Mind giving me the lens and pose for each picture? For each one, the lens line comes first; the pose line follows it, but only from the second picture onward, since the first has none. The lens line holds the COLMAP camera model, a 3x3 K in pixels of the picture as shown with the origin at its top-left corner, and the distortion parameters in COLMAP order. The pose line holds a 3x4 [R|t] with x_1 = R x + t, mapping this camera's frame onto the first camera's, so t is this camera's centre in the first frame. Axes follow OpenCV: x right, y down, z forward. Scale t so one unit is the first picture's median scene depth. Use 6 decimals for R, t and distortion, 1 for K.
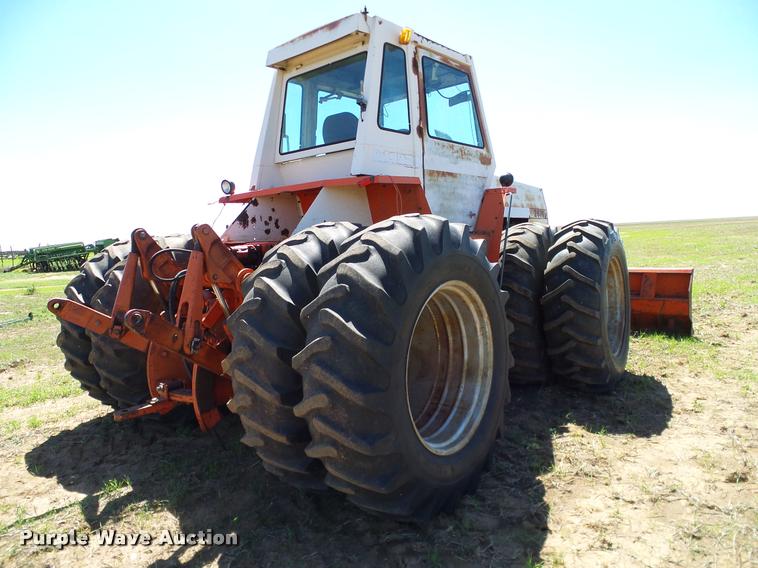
lens RADIAL K [[524.5, 0, 379.0], [0, 524.5, 284.0], [0, 0, 1]] dist [-0.004292, -0.001431]
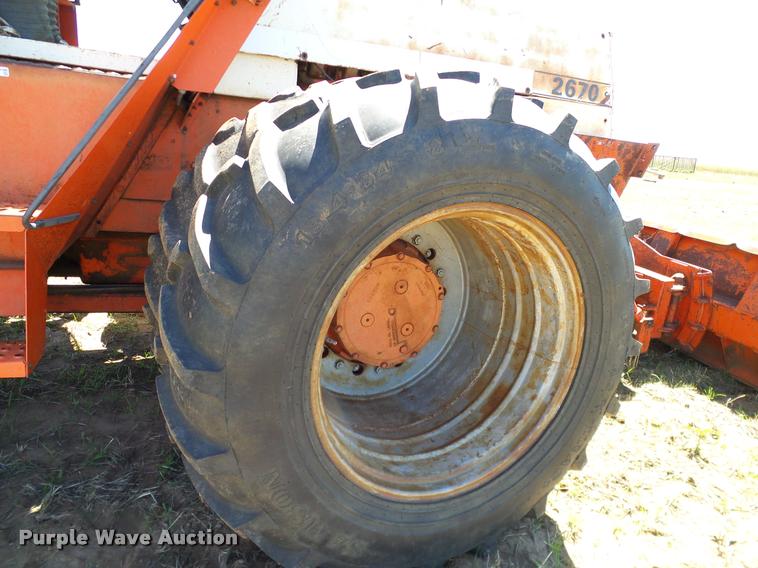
lens RADIAL K [[524.5, 0, 379.0], [0, 524.5, 284.0], [0, 0, 1]] dist [-0.004292, -0.001431]
pose [[0.849830, 0.259994, -0.458468, 0.571171], [-0.173375, 0.959354, 0.222669, -0.068246], [0.497725, -0.109743, 0.860364, 0.743300]]
